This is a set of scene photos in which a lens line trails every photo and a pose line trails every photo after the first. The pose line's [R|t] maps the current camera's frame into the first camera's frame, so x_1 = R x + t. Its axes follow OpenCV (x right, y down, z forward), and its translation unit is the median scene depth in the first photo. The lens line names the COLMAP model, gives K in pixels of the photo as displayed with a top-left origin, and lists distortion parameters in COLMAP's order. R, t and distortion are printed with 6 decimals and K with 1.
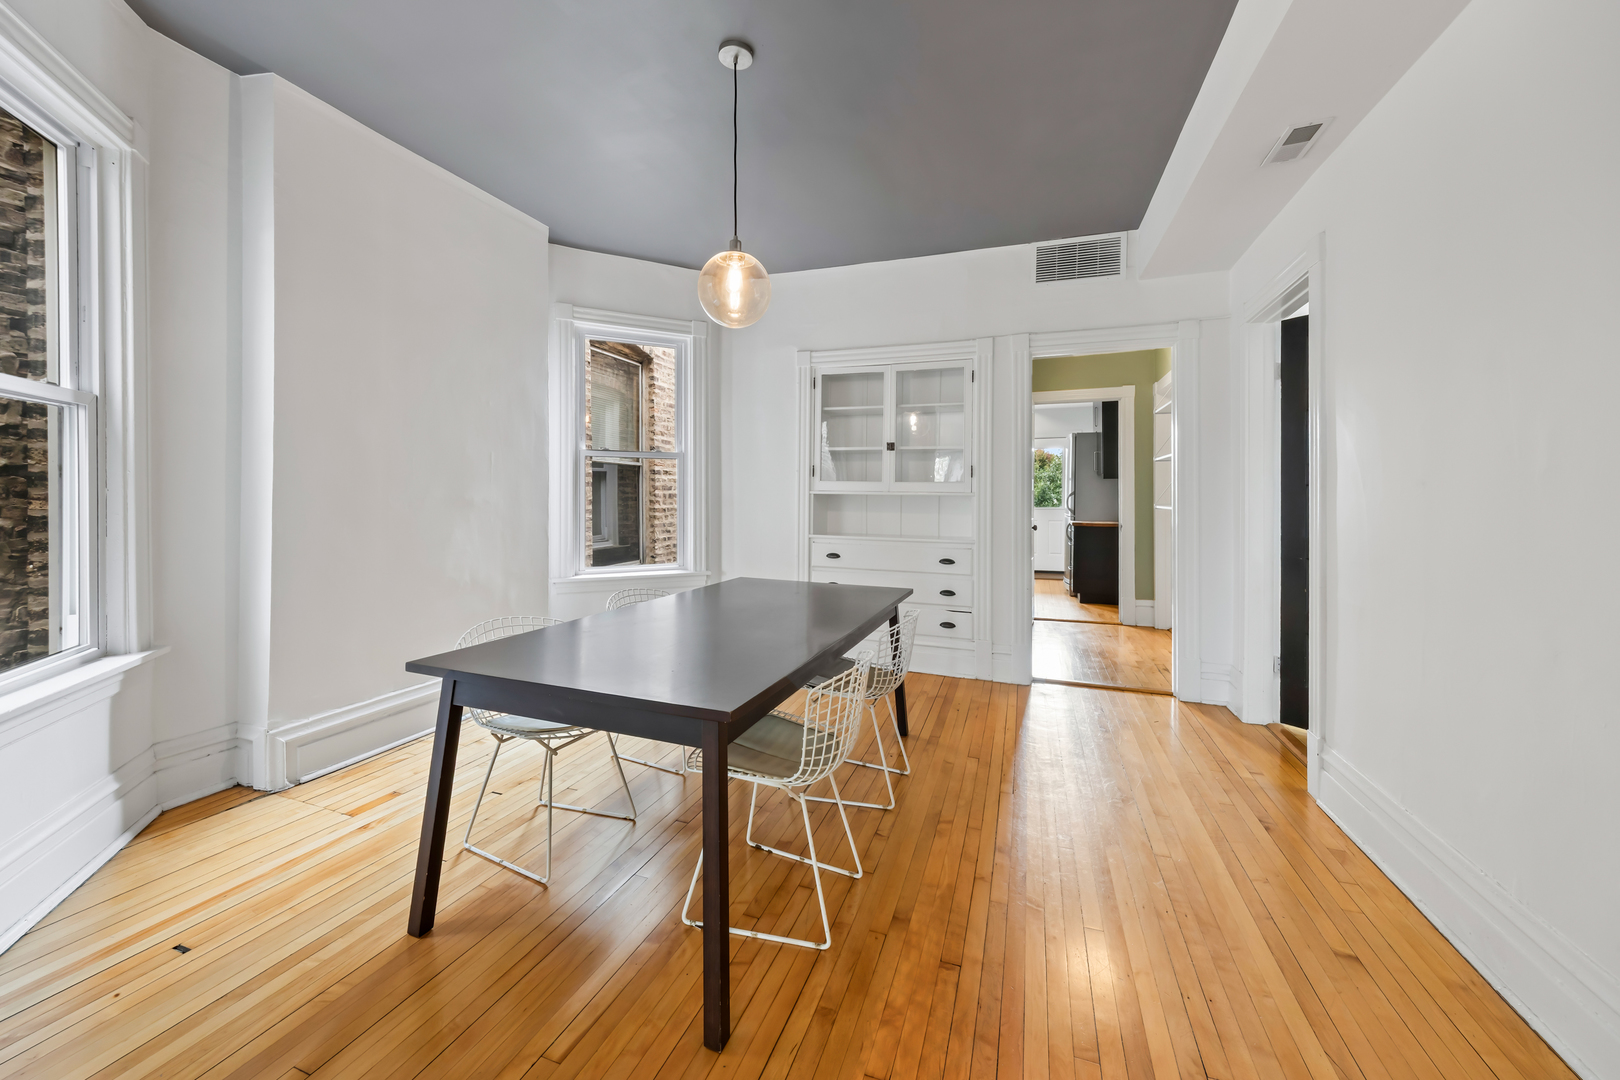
lens RADIAL K [[611.7, 0, 805.6], [0, 611.7, 499.8], [0, 0, 1]] dist [-0.000555, -0.000023]
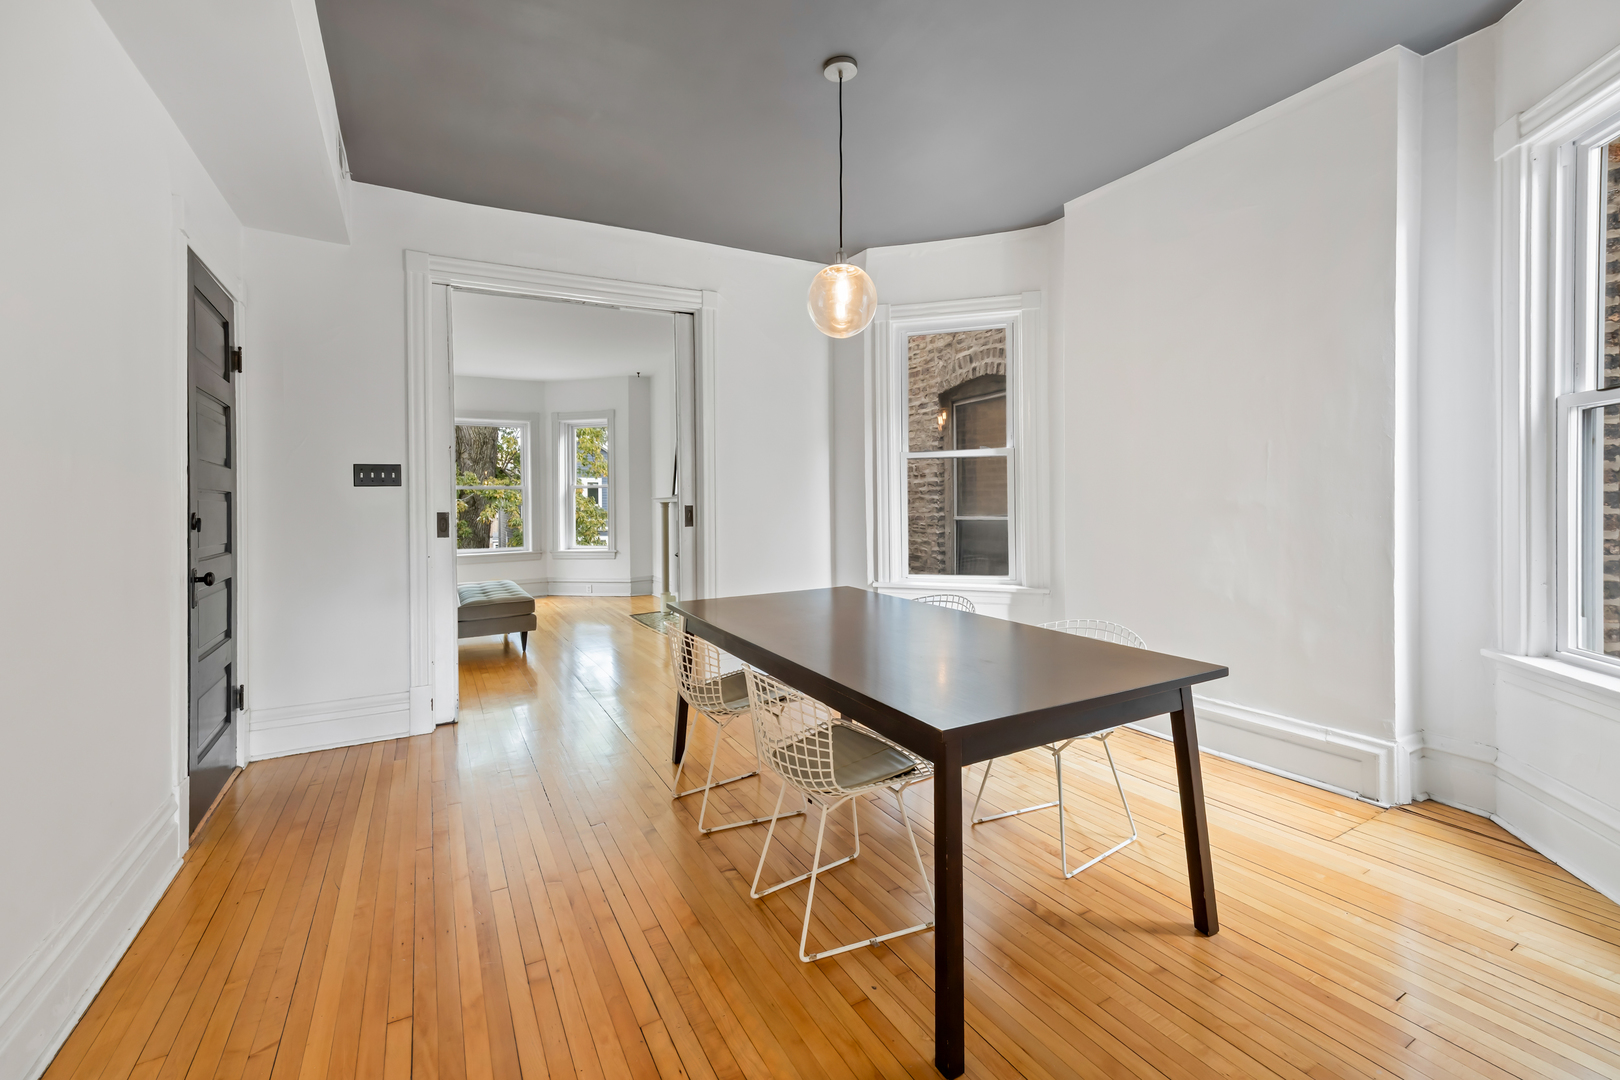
lens RADIAL K [[689.1, 0, 811.1], [0, 689.1, 503.5], [0, 0, 1]] dist [0.009421, -0.000587]
pose [[-0.653979, 0.006010, -0.756489, 0.639244], [0.004560, 0.999982, 0.004003, -0.005752], [0.756499, -0.000832, -0.653994, 1.372546]]
